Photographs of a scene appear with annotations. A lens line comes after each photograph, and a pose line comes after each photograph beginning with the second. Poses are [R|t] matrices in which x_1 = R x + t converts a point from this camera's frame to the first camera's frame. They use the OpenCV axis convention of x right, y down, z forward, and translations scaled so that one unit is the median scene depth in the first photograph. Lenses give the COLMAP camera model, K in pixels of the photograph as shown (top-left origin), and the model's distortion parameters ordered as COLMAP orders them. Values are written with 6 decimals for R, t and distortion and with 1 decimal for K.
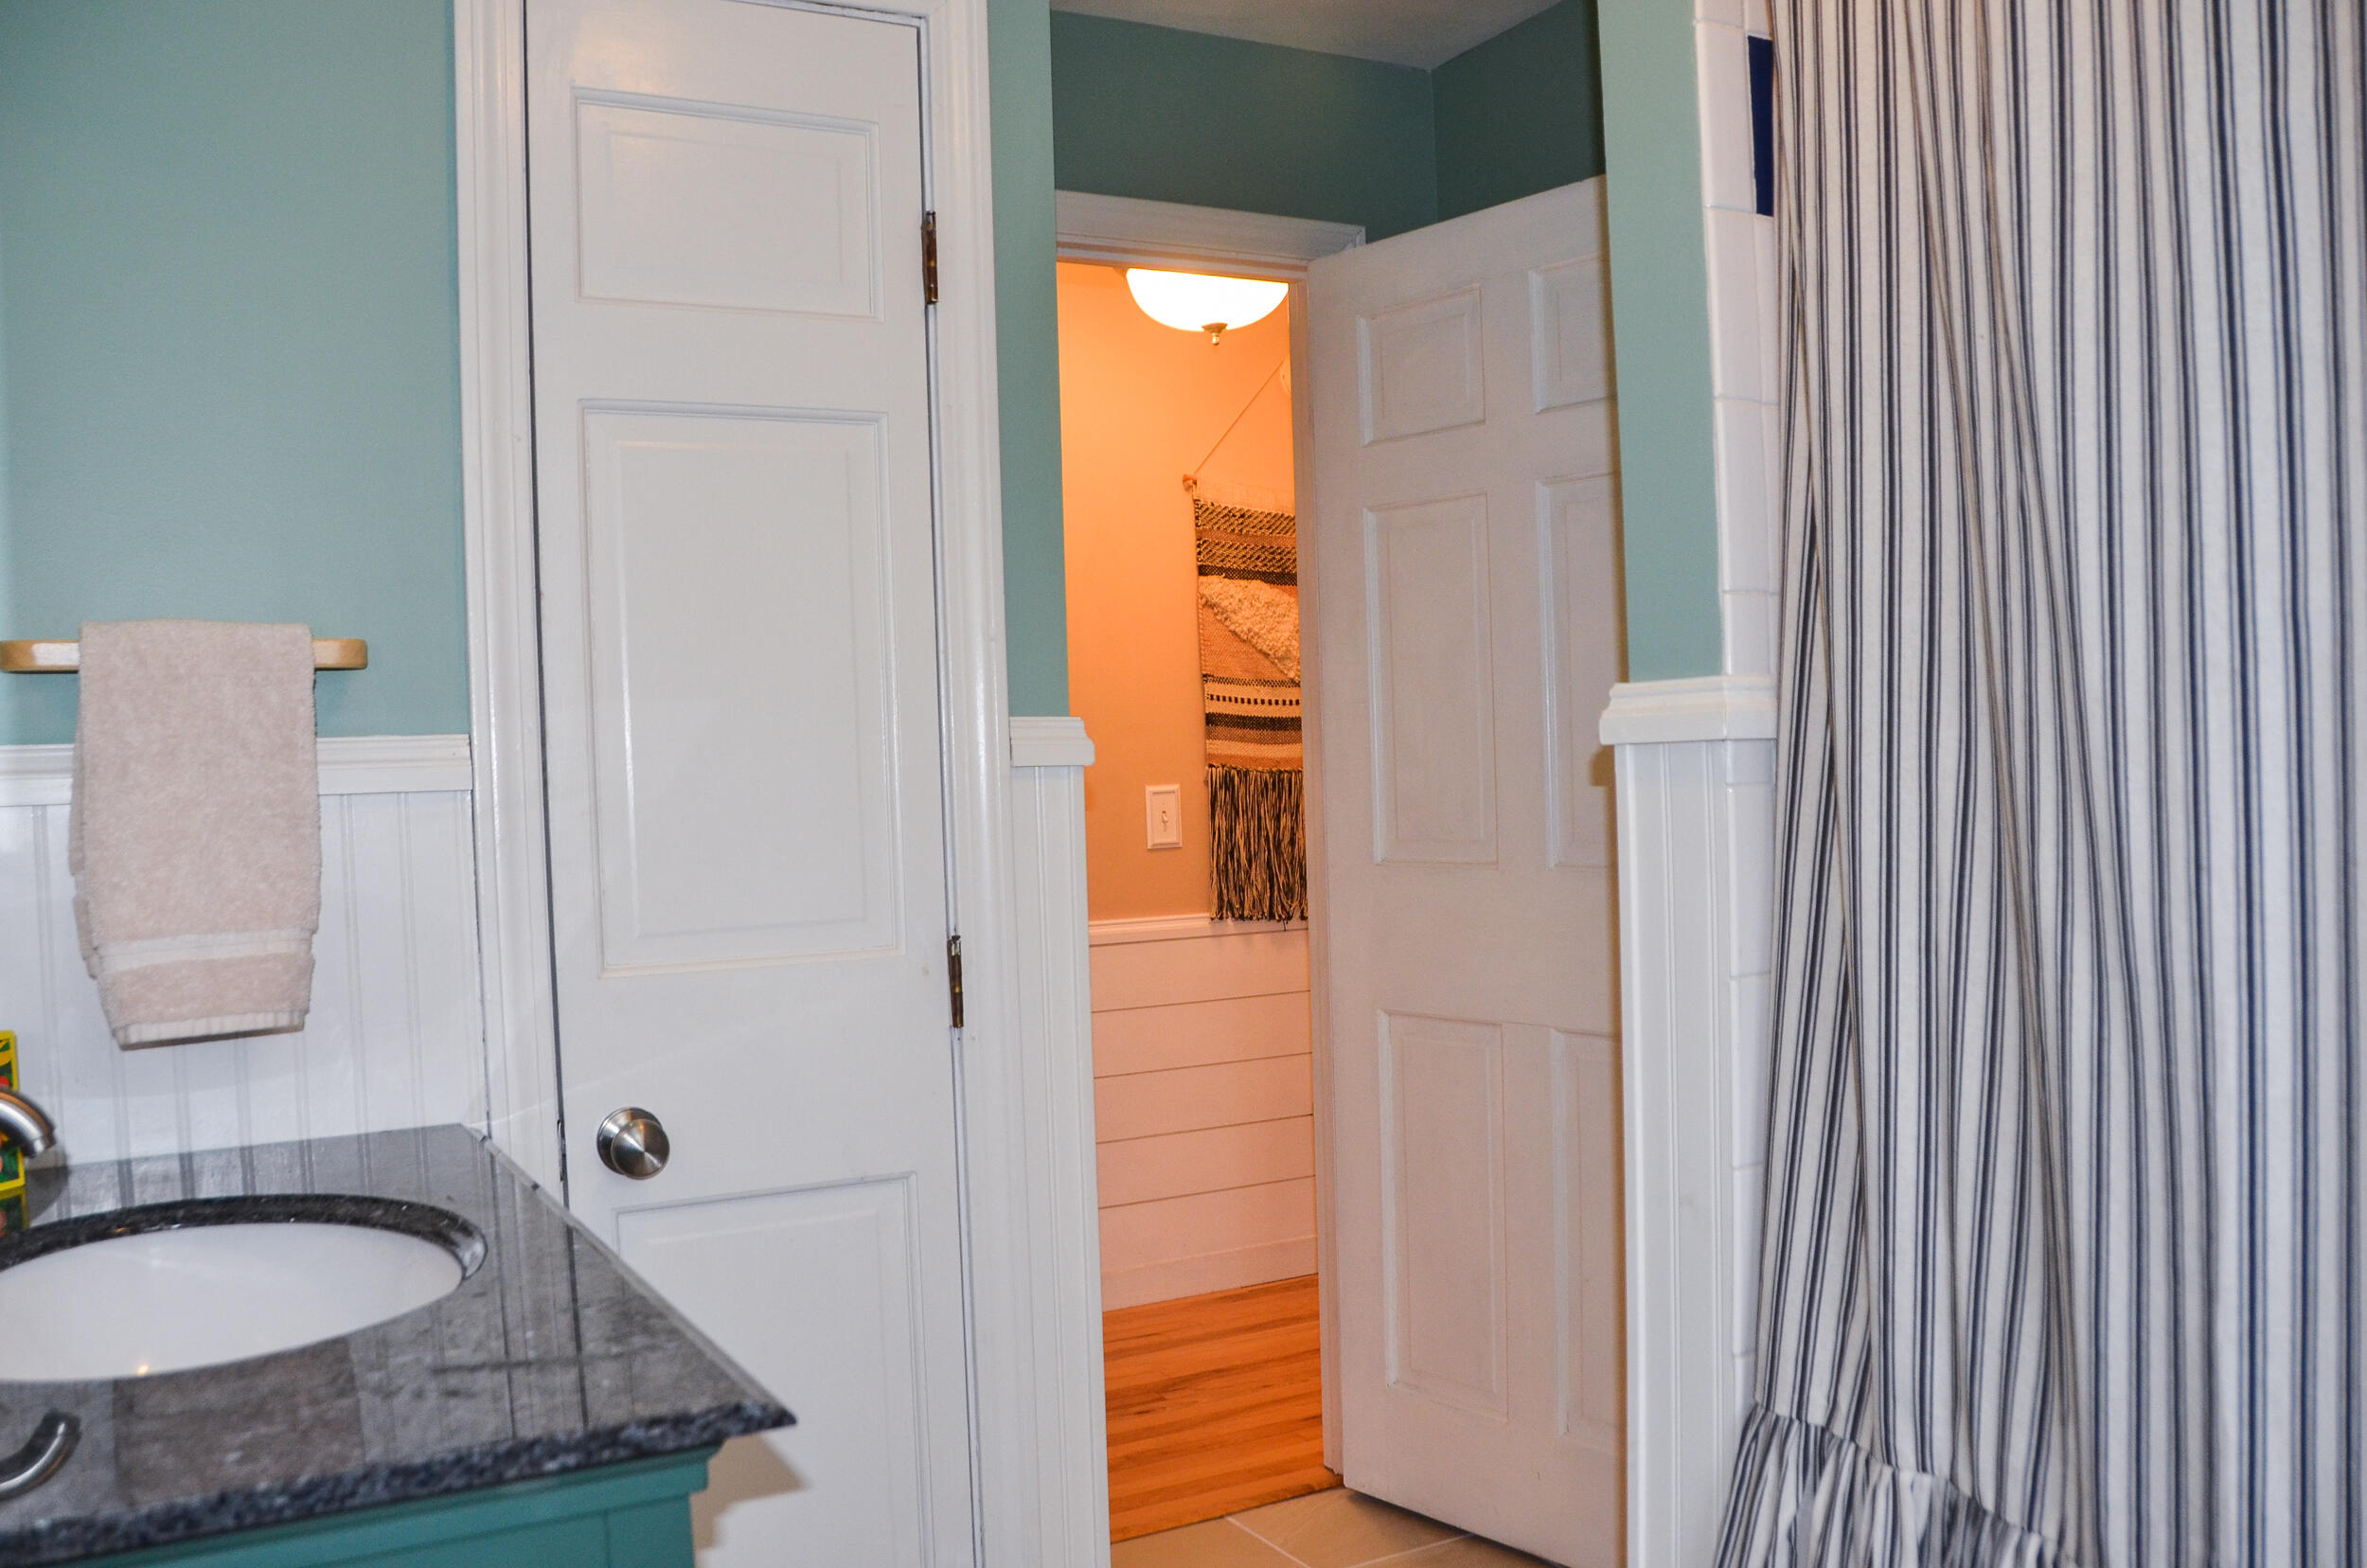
lens RADIAL K [[1847.0, 0, 1185.9], [0, 1847.0, 779.1], [0, 0, 1]] dist [-0.154287, 0.105078]
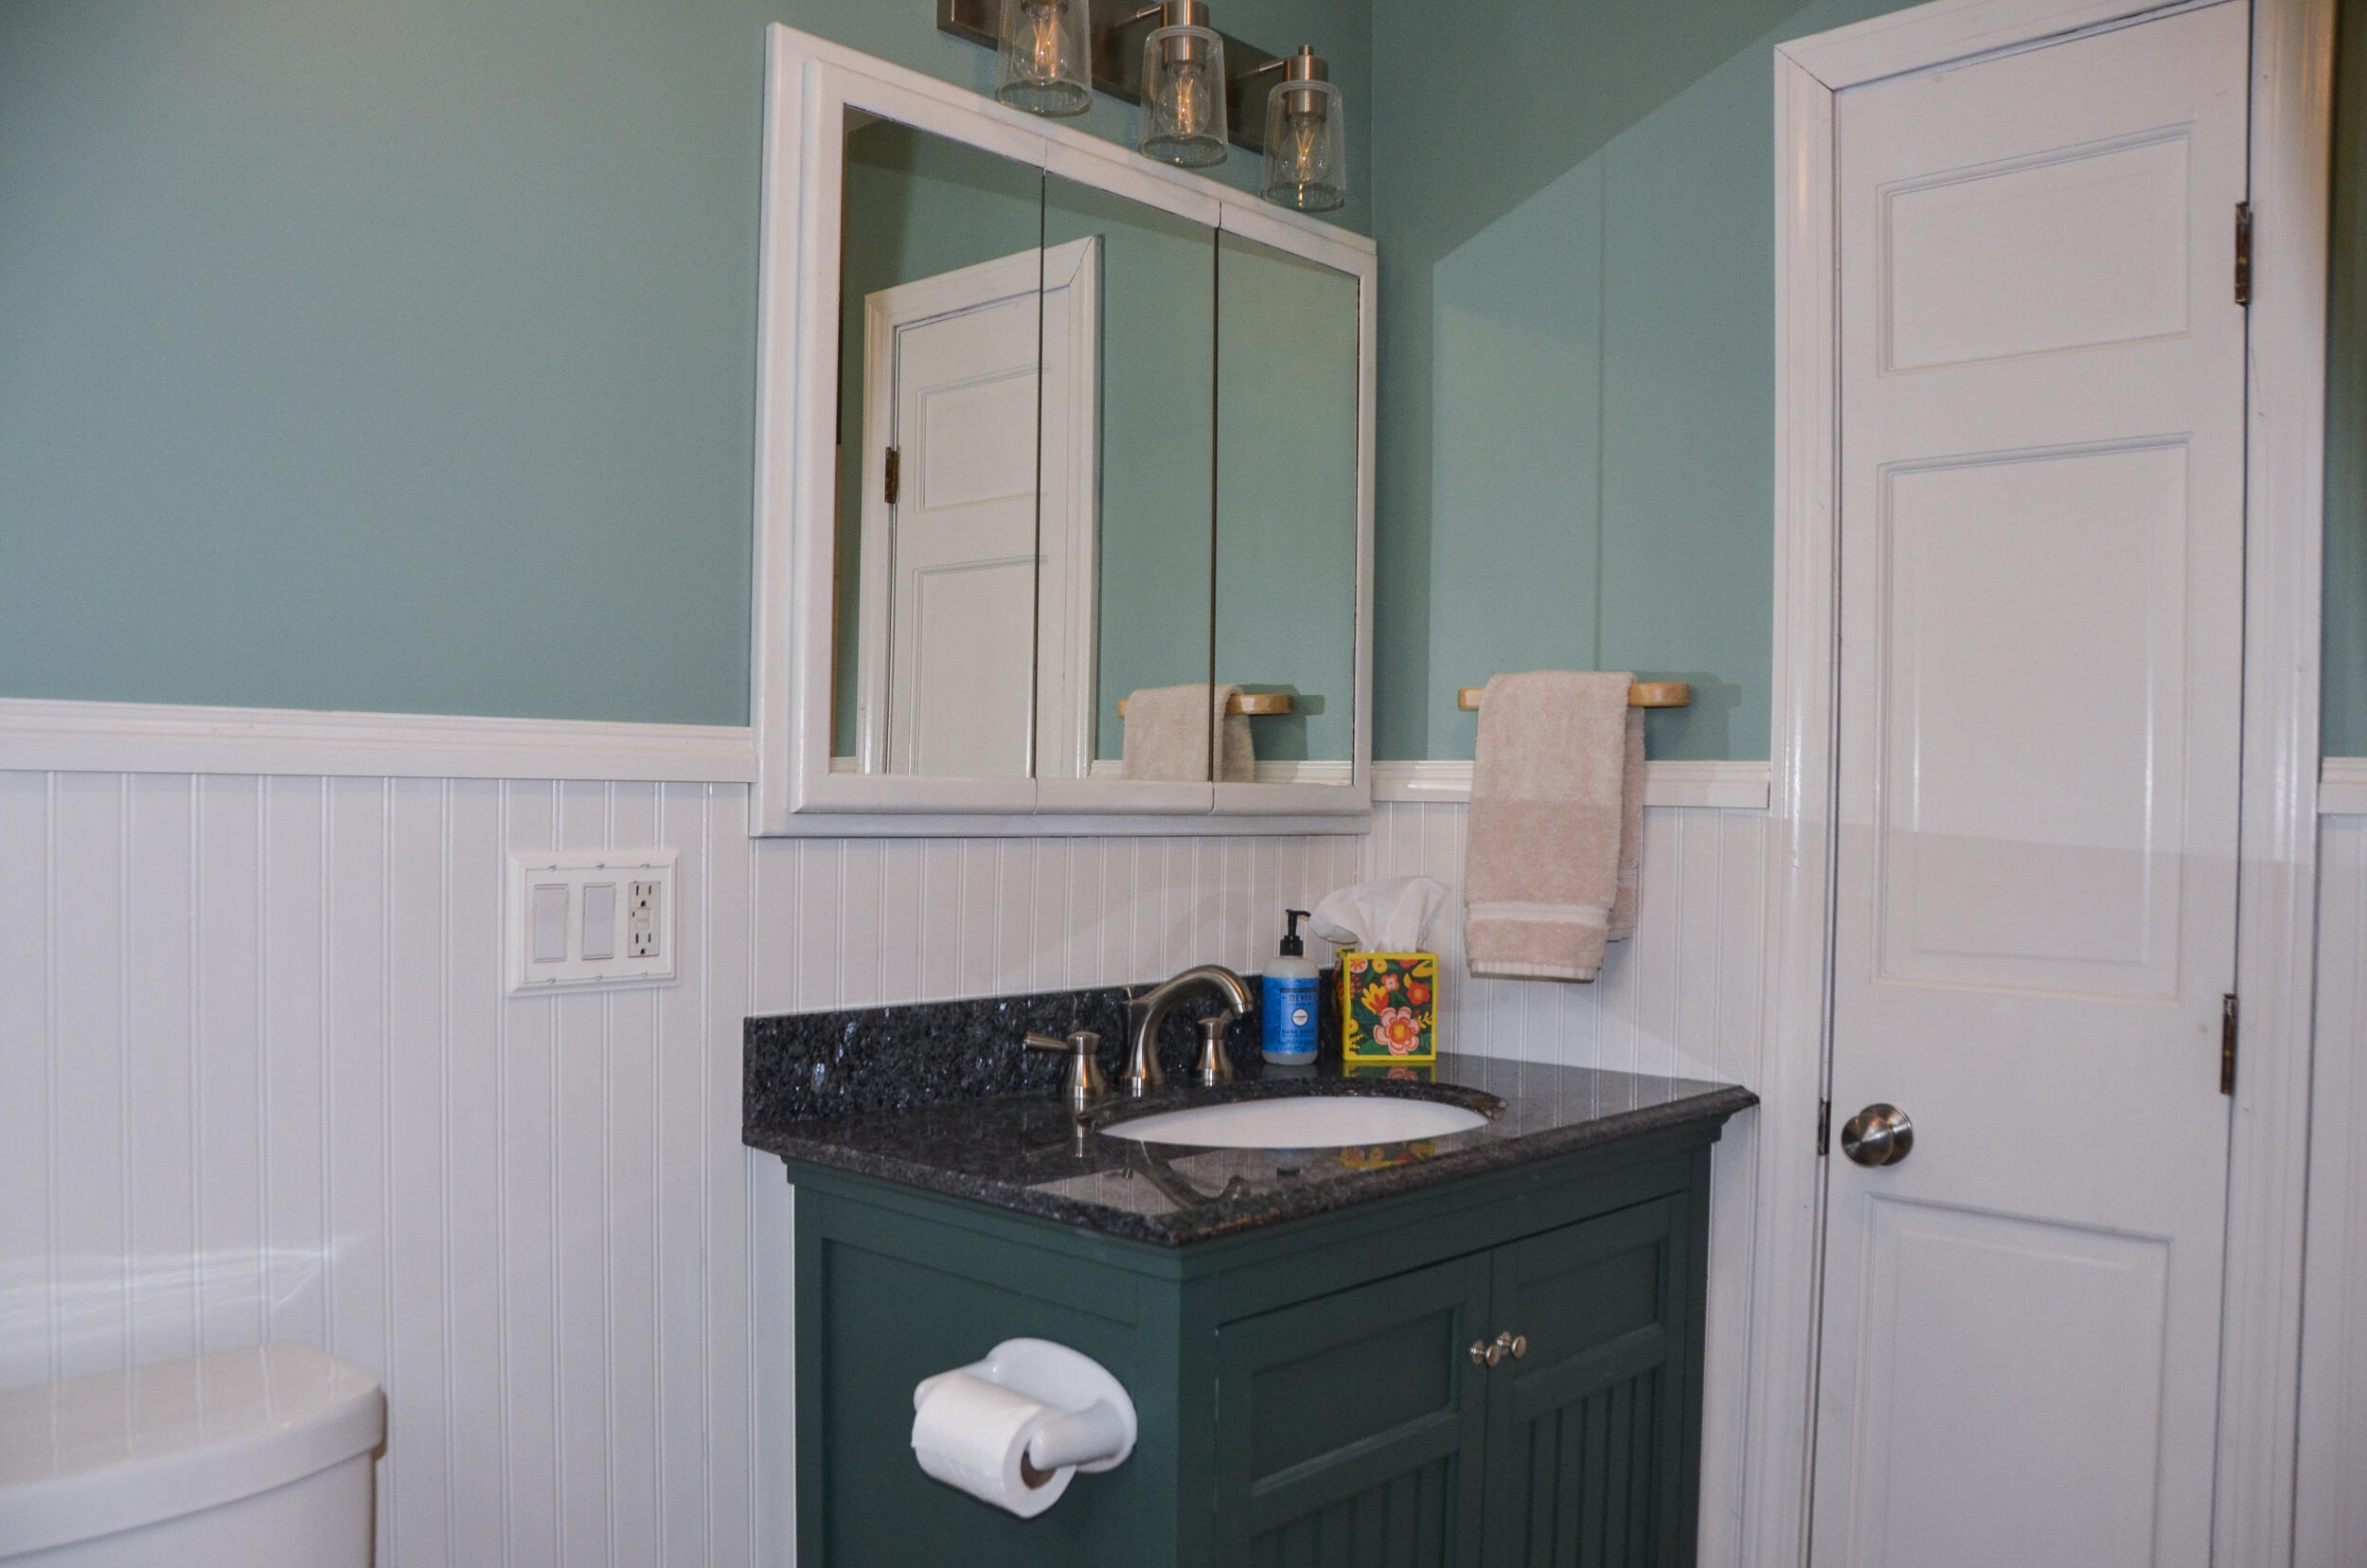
lens RADIAL K [[1847.0, 0, 1187.8], [0, 1847.0, 789.6], [0, 0, 1]] dist [-0.154287, 0.105078]
pose [[0.341235, 0.035626, -0.939303, 0.606276], [-0.042641, 0.998839, 0.022394, -0.017195], [0.939011, 0.032411, 0.342358, 0.238920]]
